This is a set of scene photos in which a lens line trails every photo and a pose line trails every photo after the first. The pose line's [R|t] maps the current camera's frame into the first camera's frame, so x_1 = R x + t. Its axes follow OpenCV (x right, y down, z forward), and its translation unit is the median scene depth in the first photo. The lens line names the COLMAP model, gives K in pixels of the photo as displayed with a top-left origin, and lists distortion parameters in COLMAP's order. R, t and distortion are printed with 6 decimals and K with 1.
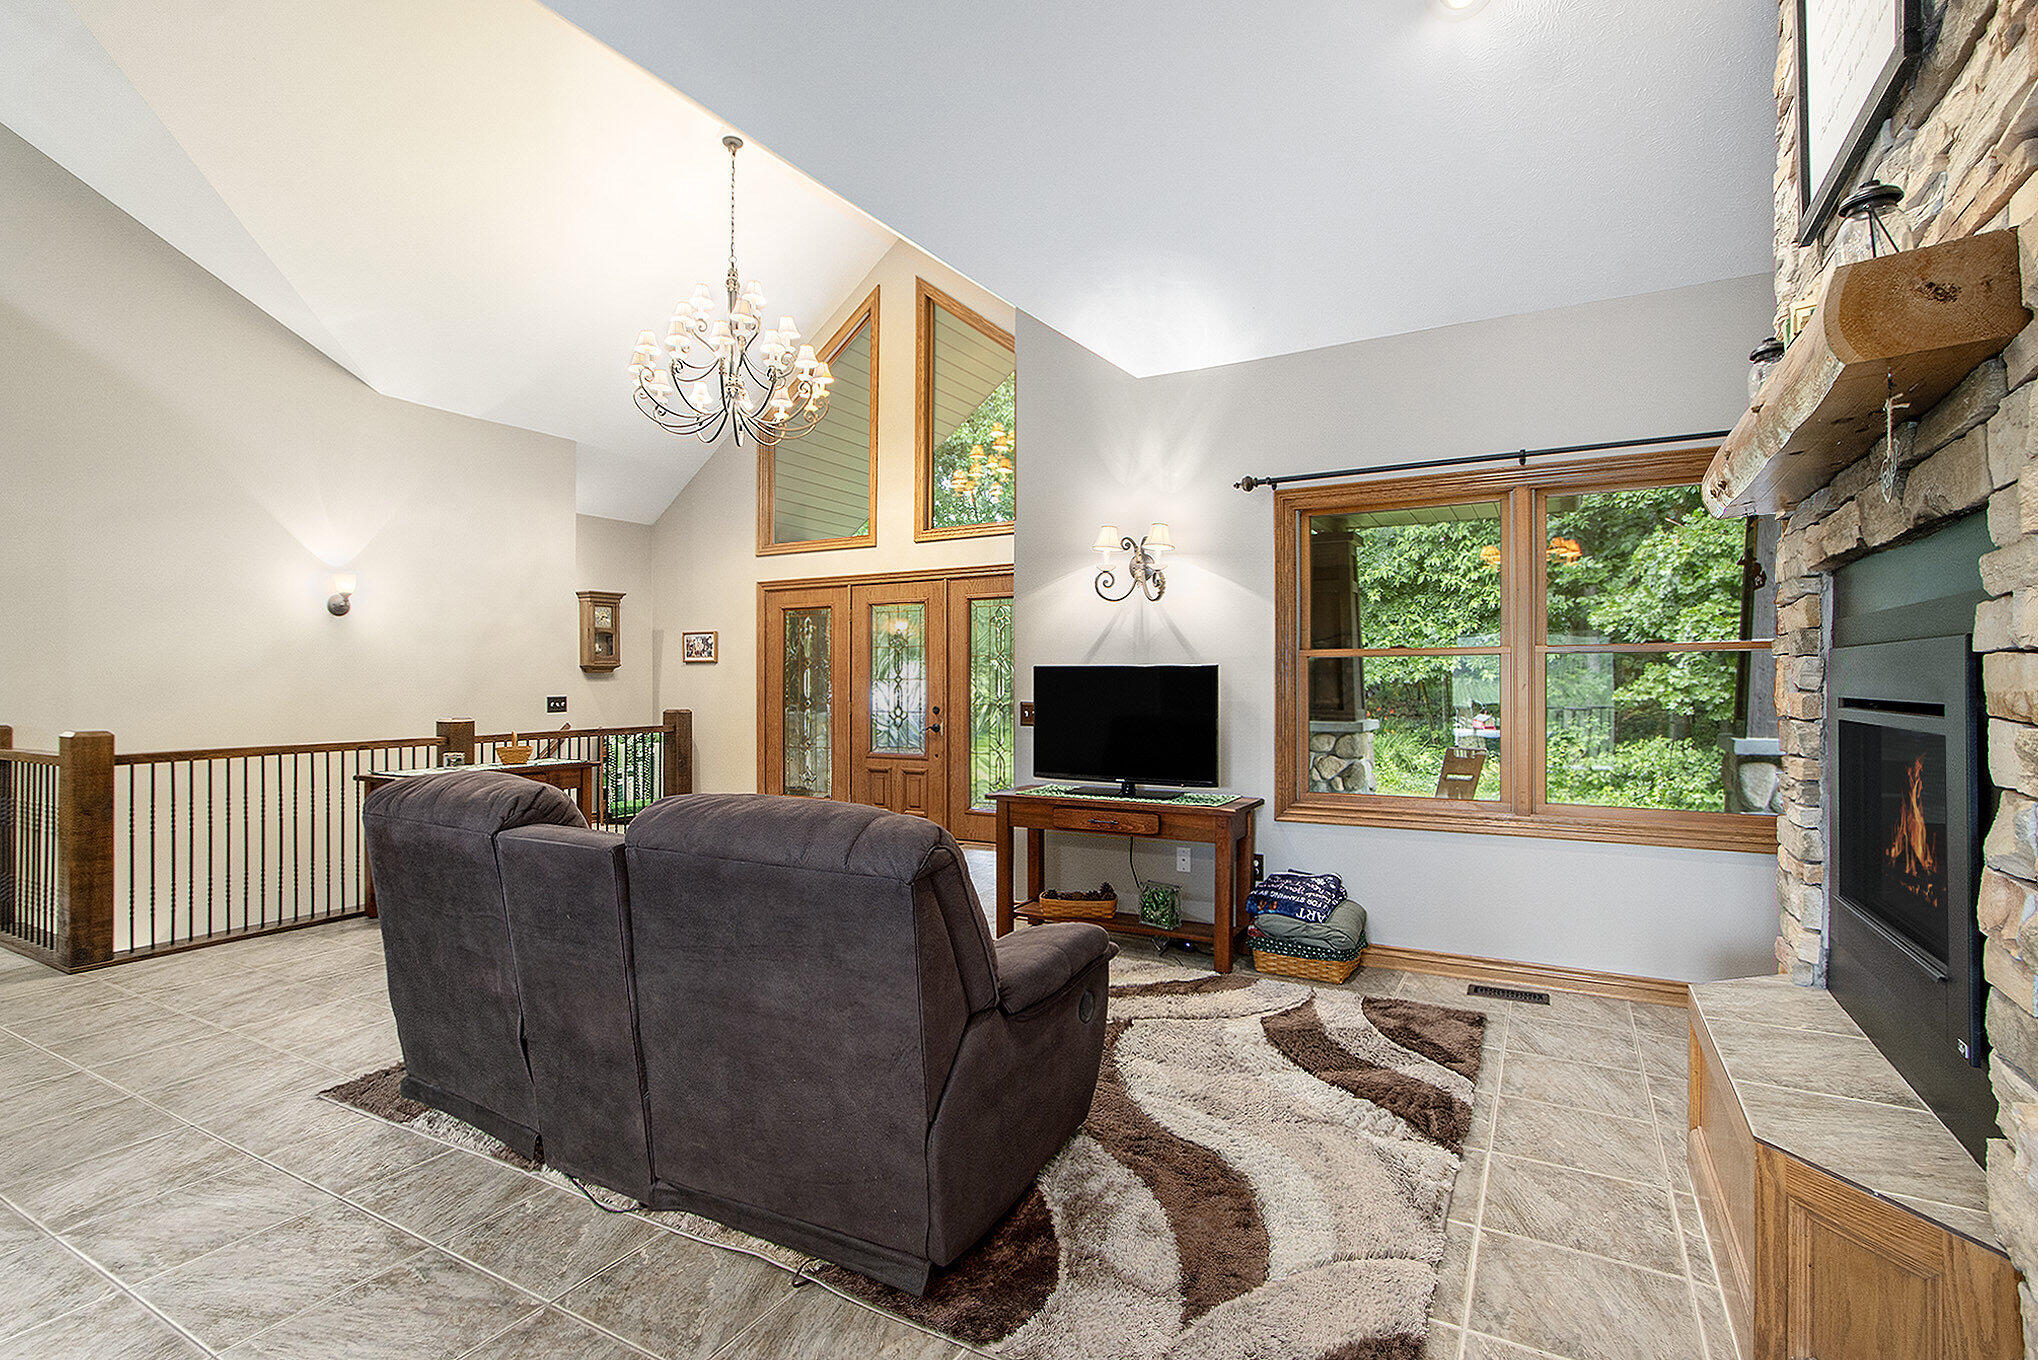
lens RADIAL K [[965.1, 0, 1012.4], [0, 965.1, 692.6], [0, 0, 1]] dist [-0.001530, -0.013645]
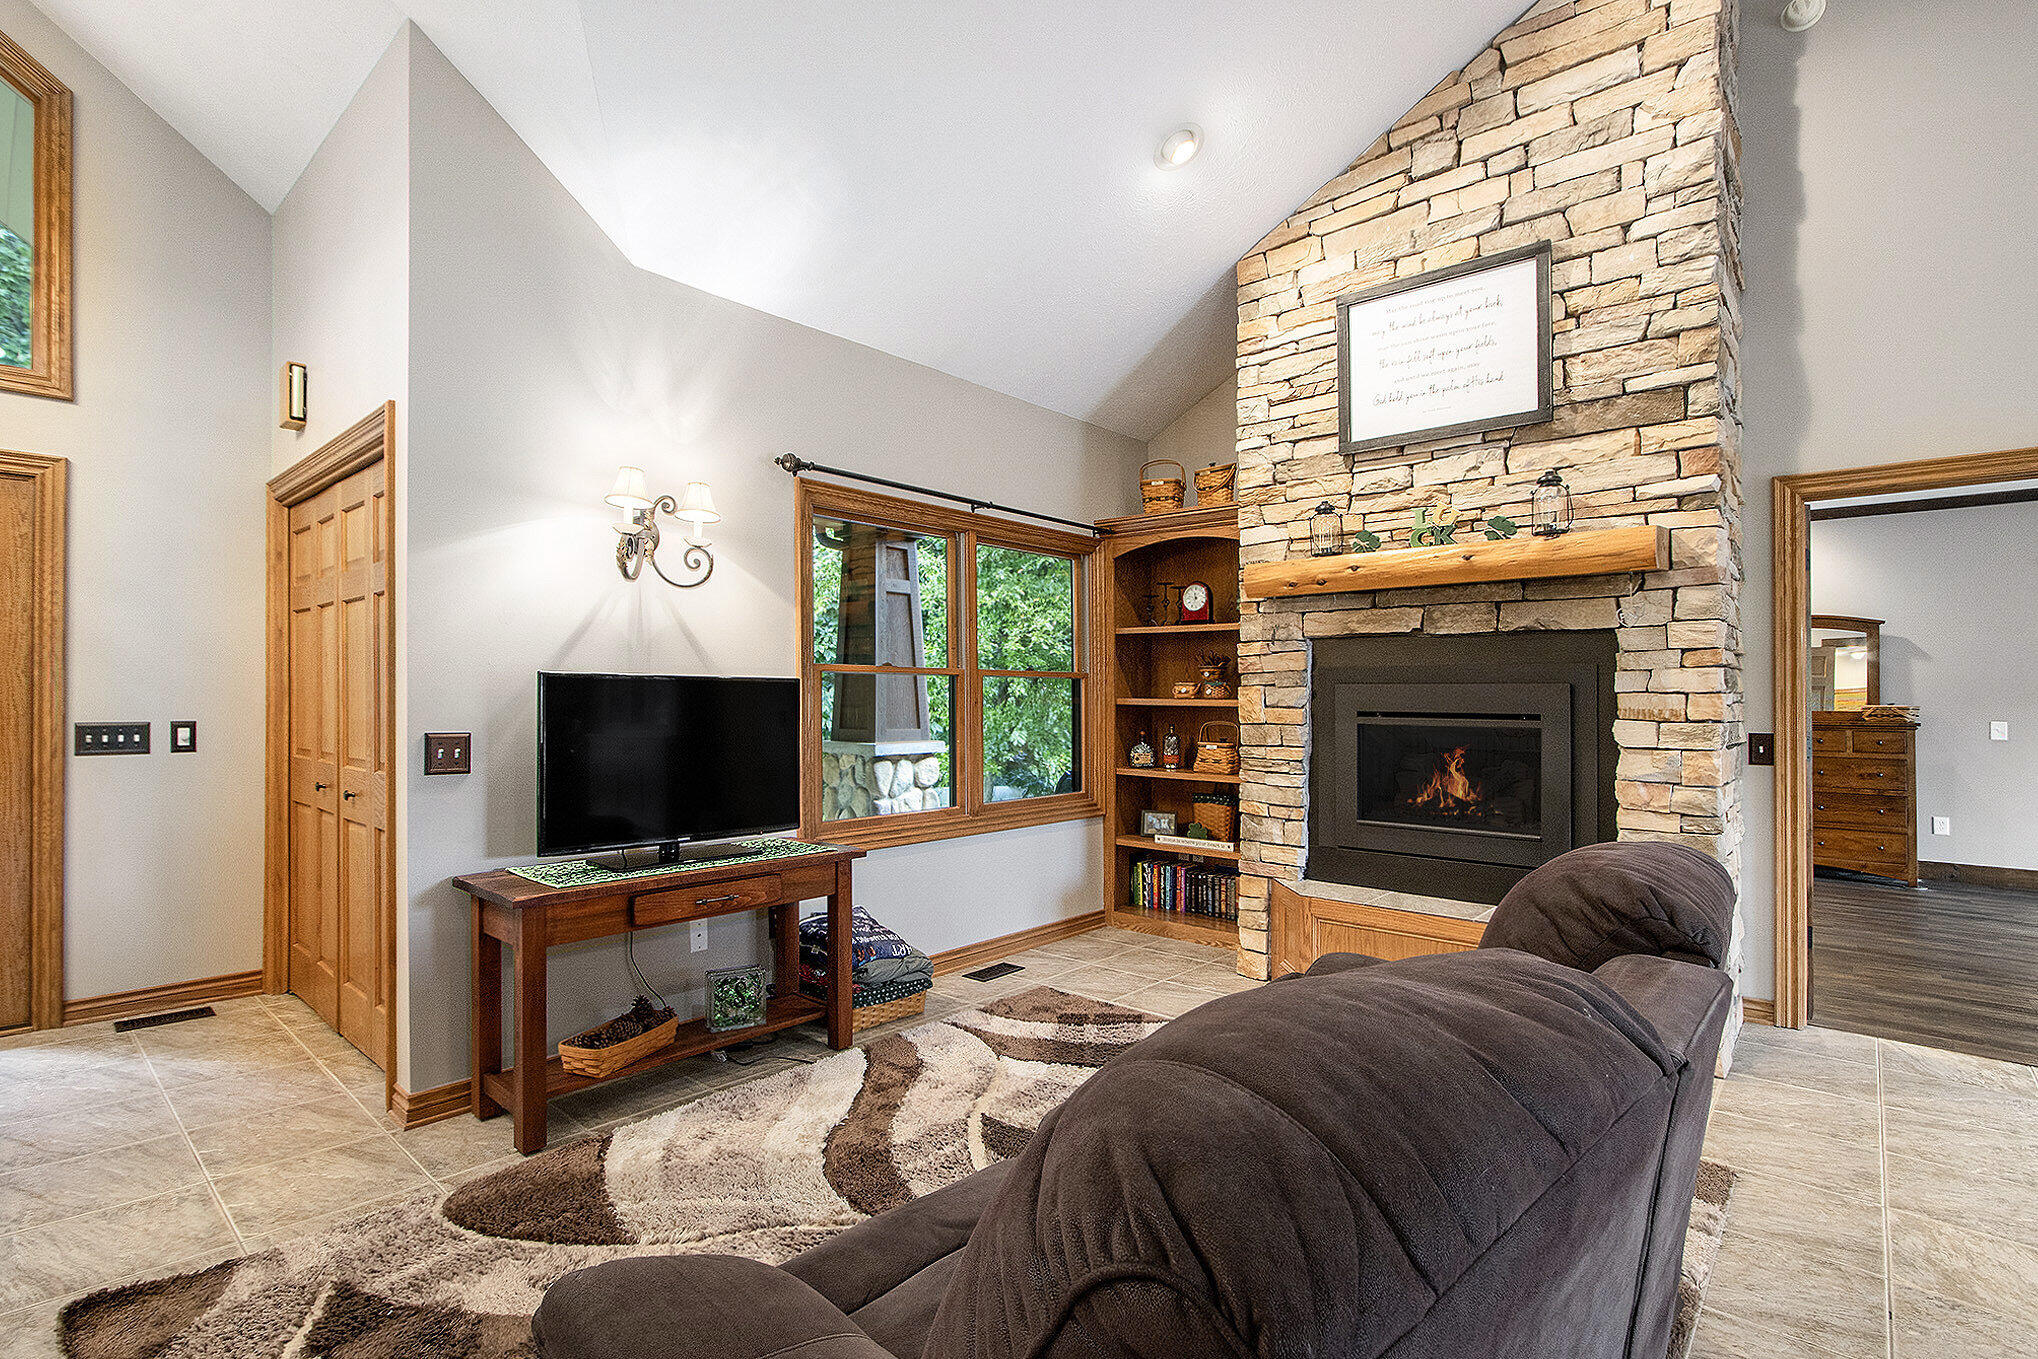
lens RADIAL K [[965.1, 0, 1012.4], [0, 965.1, 692.1], [0, 0, 1]] dist [-0.001530, -0.013645]
pose [[0.219377, 0.008866, 0.975600, -0.503643], [0.002537, 0.999950, -0.009658, -0.008709], [-0.975637, 0.004594, 0.219343, 0.595624]]
